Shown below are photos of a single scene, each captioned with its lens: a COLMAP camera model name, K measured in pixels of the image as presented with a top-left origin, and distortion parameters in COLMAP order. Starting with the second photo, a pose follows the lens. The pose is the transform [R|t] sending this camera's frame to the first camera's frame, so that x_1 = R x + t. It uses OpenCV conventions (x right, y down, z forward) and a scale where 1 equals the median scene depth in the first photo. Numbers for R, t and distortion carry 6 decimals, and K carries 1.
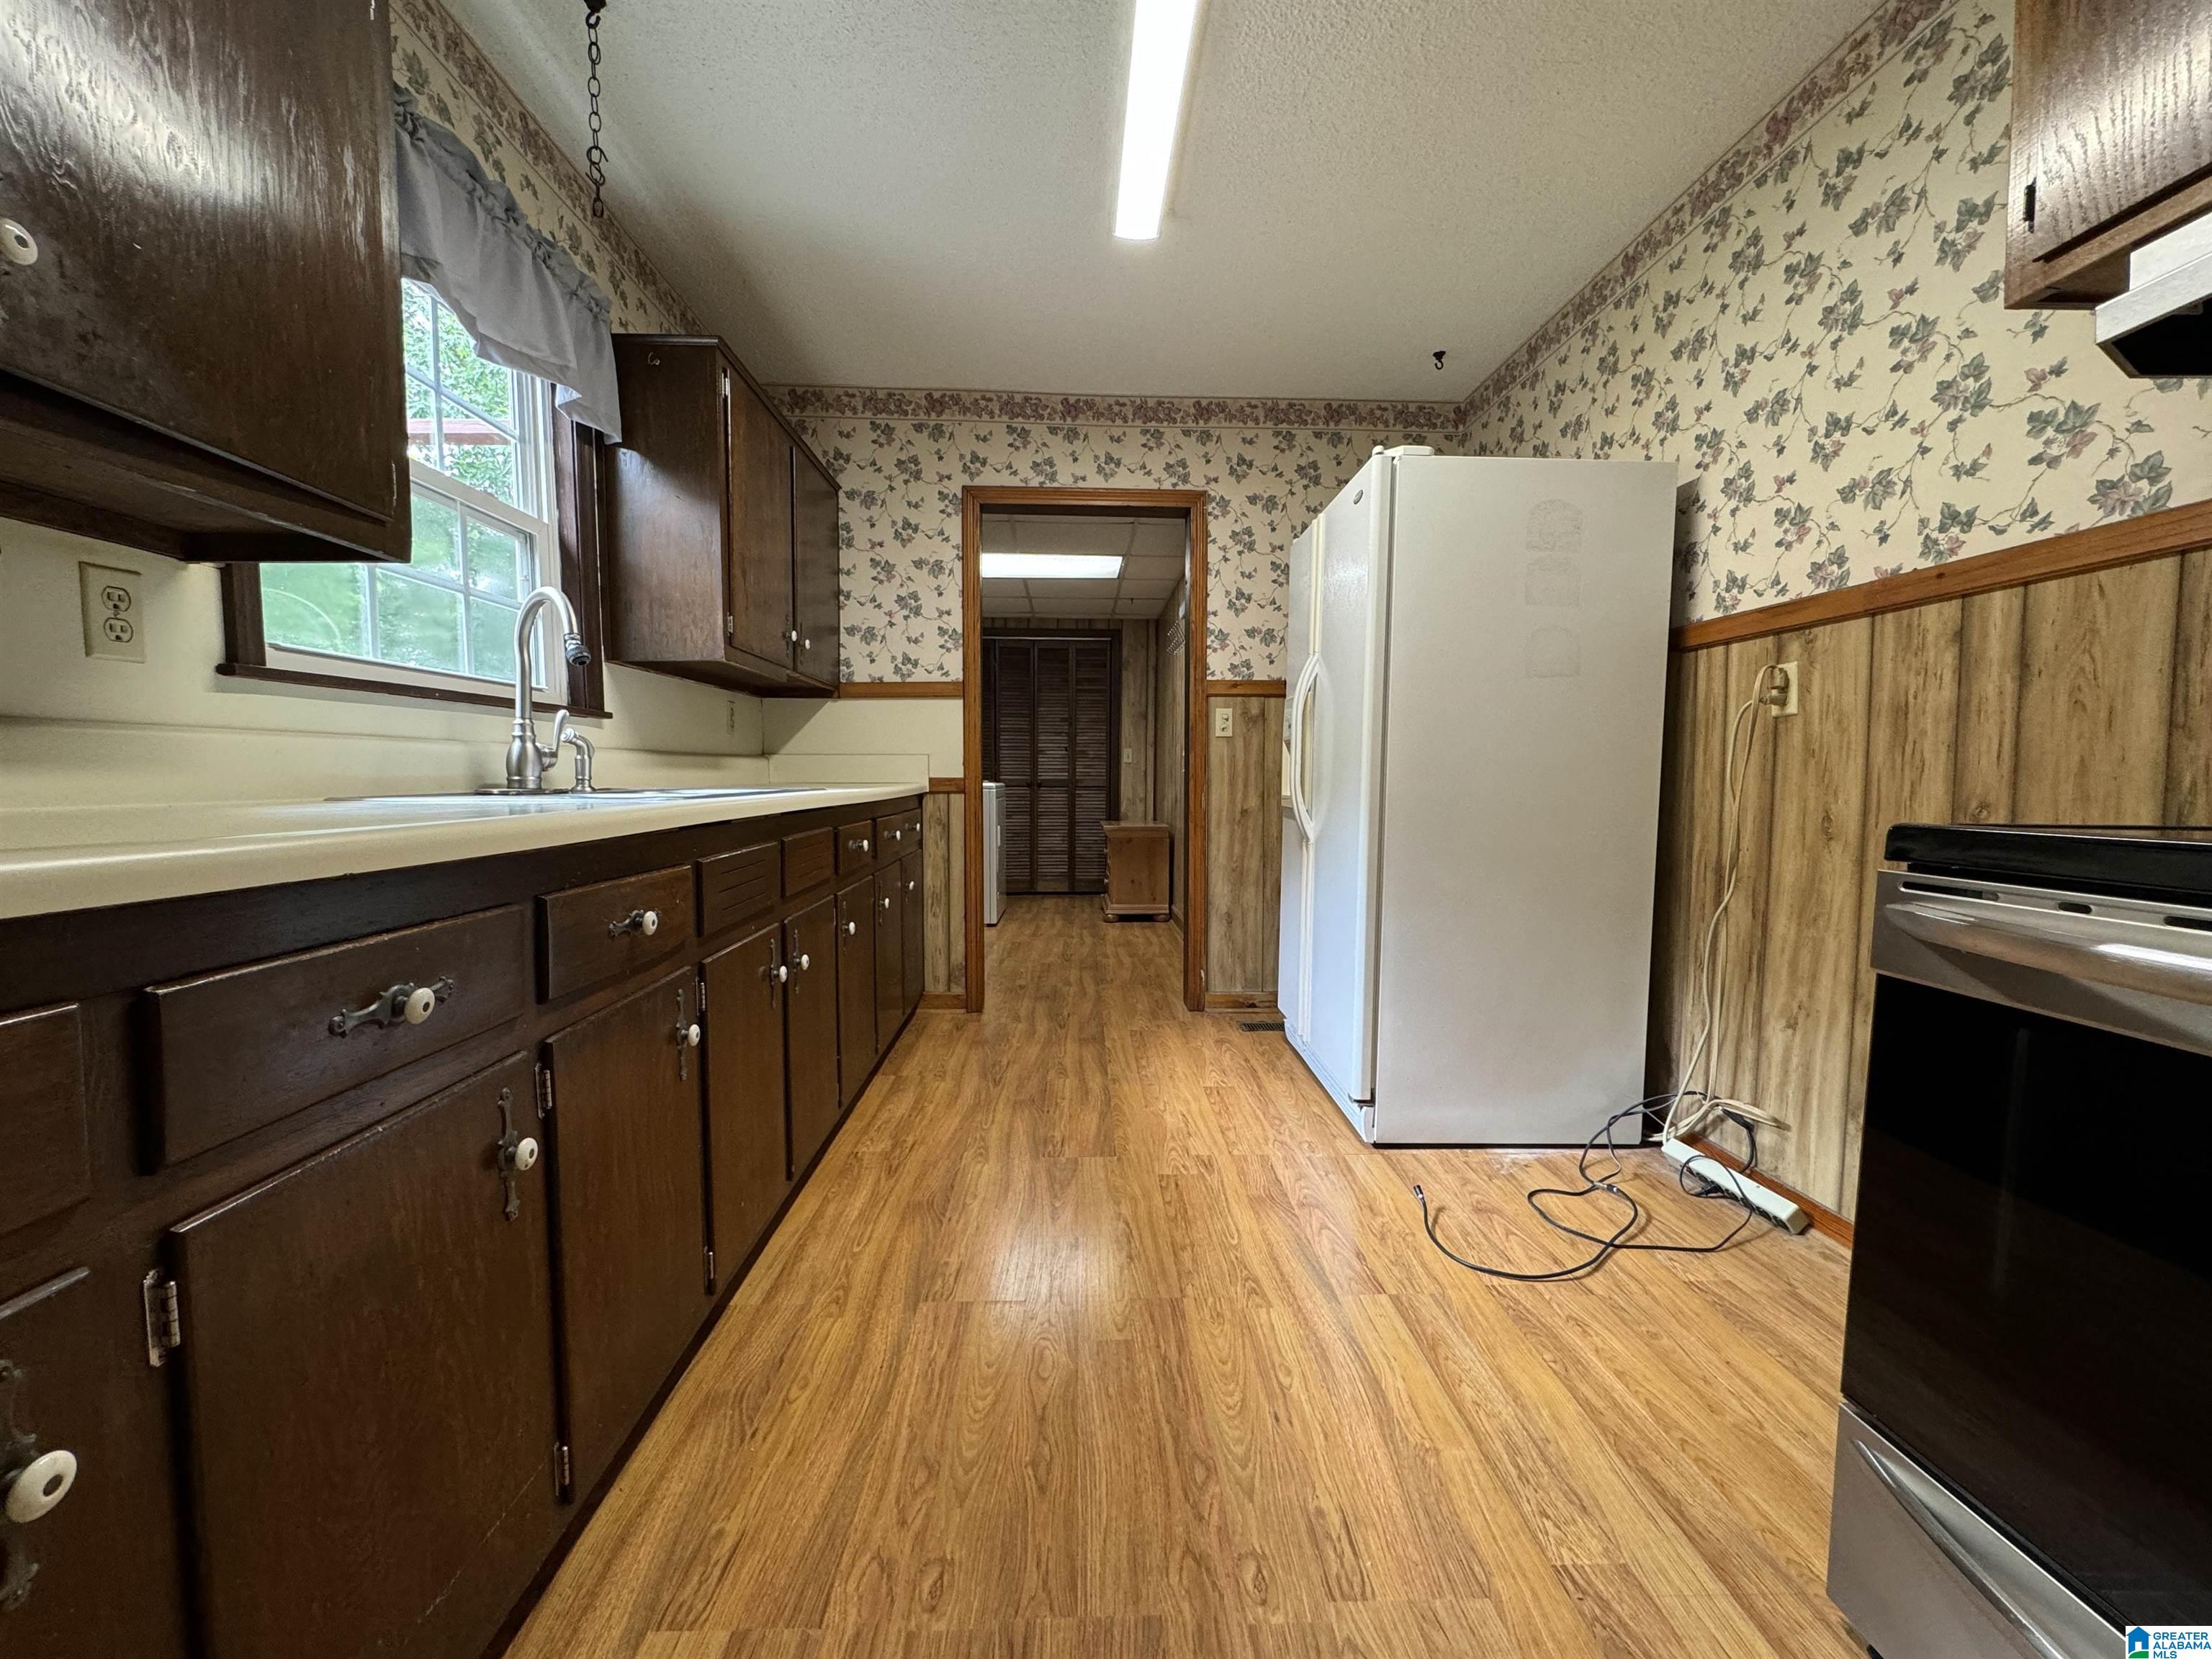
lens RADIAL K [[882.7, 0, 1099.6], [0, 882.7, 831.8], [0, 0, 1]] dist [-0.001269, 0.000016]
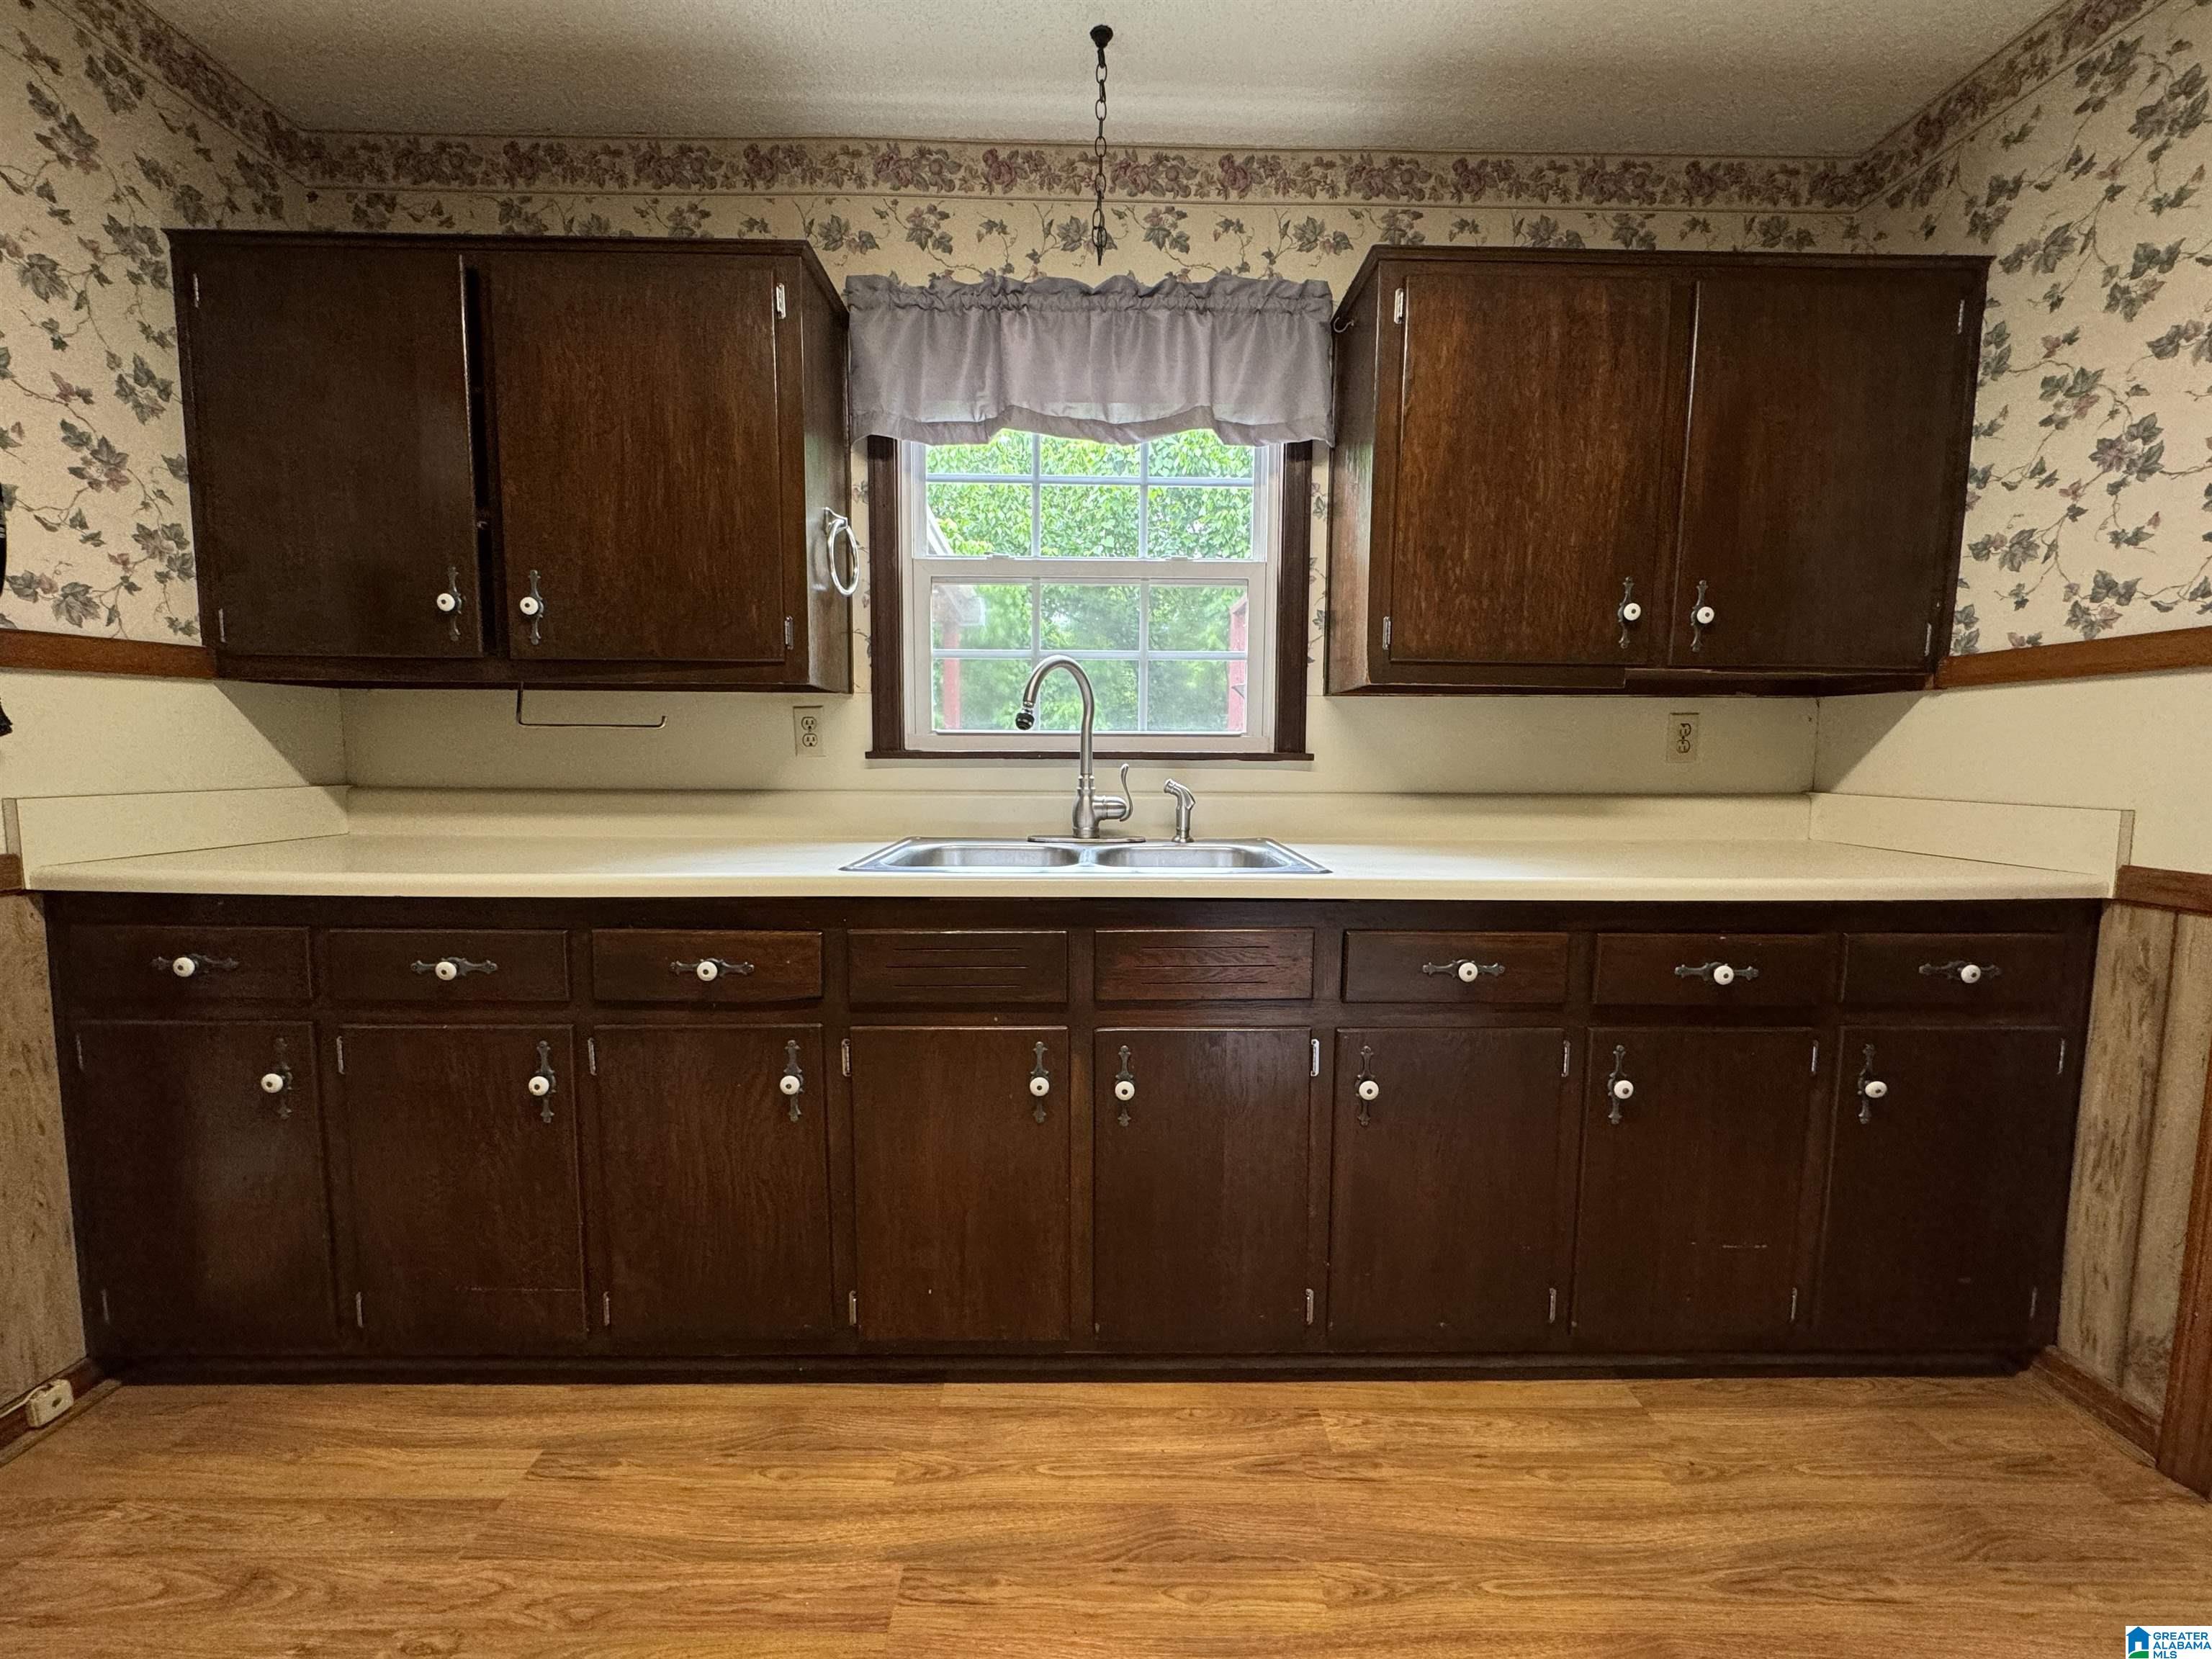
lens RADIAL K [[882.7, 0, 1106.4], [0, 882.7, 829.1], [0, 0, 1]] dist [-0.001269, 0.000016]
pose [[-0.019833, 0.091322, -0.995624, 0.234789], [-0.071461, 0.993143, 0.092518, -0.085008], [0.997246, 0.072983, -0.013171, 0.542003]]
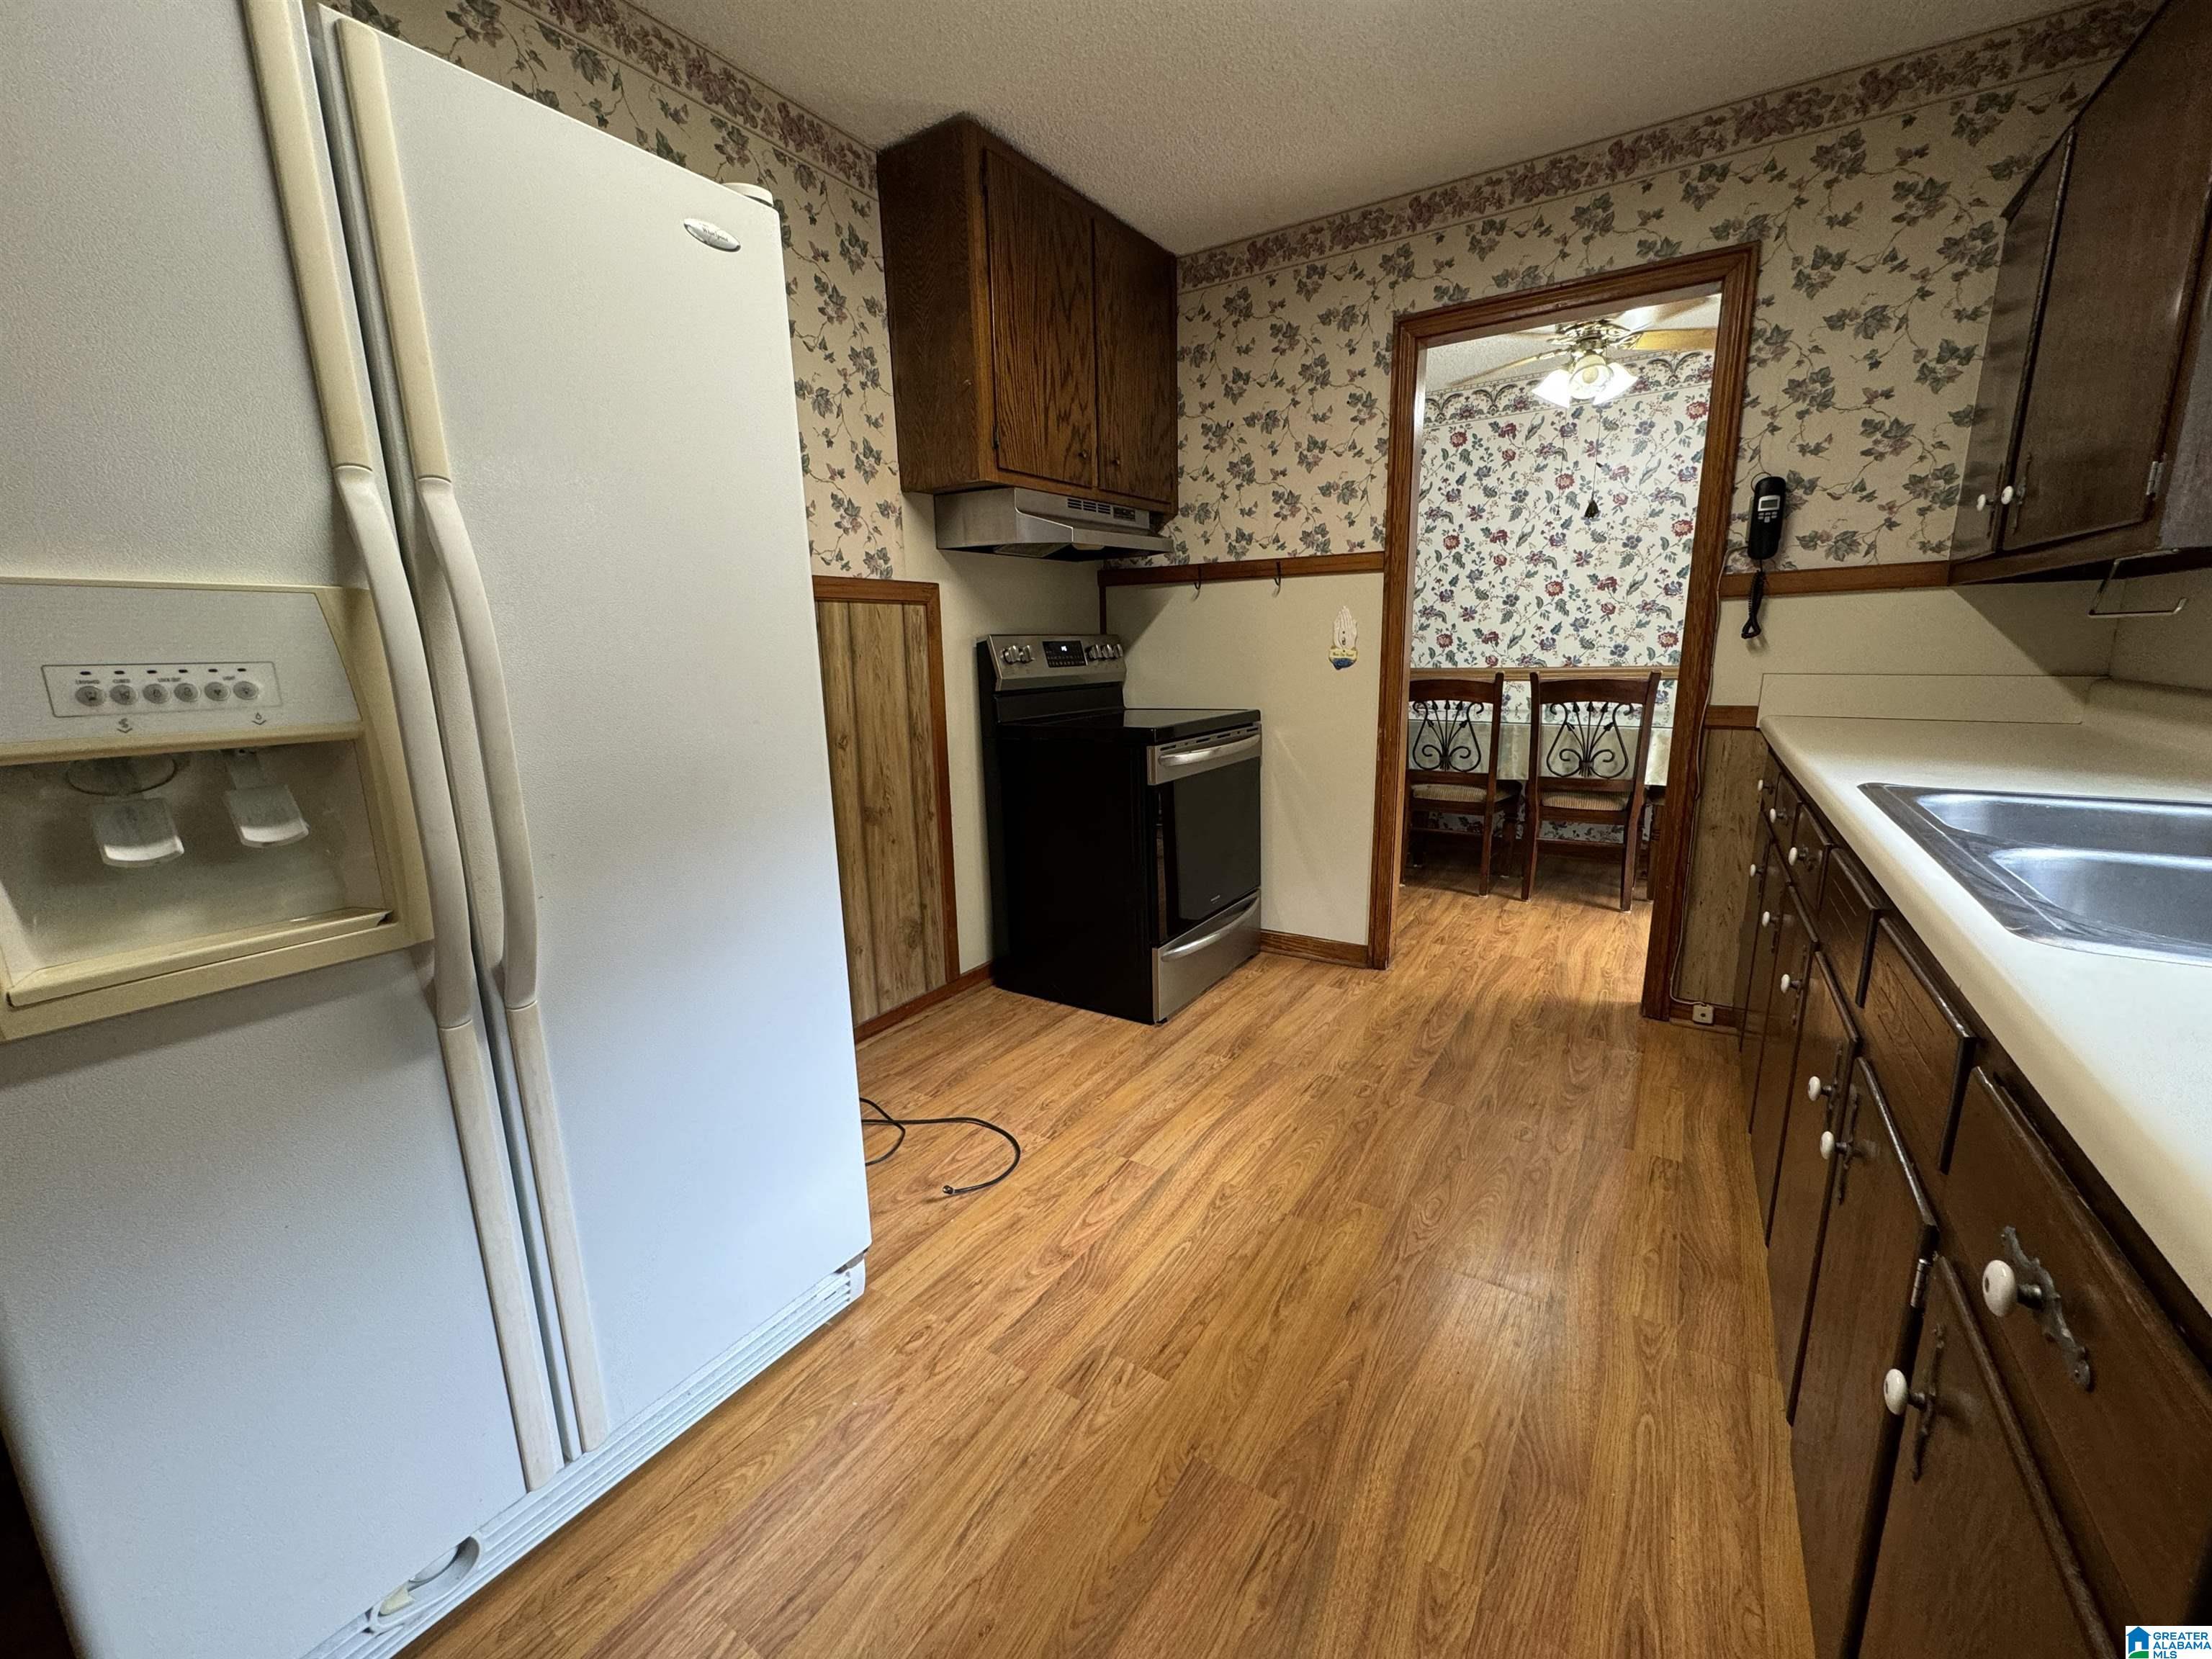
lens RADIAL K [[882.7, 0, 1107.6], [0, 882.7, 831.7], [0, 0, 1]] dist [-0.001269, 0.000016]
pose [[-0.824083, -0.103918, 0.556855, -0.138318], [0.053387, 0.964406, 0.258981, -0.113260], [-0.563947, 0.243150, -0.789203, 0.907152]]
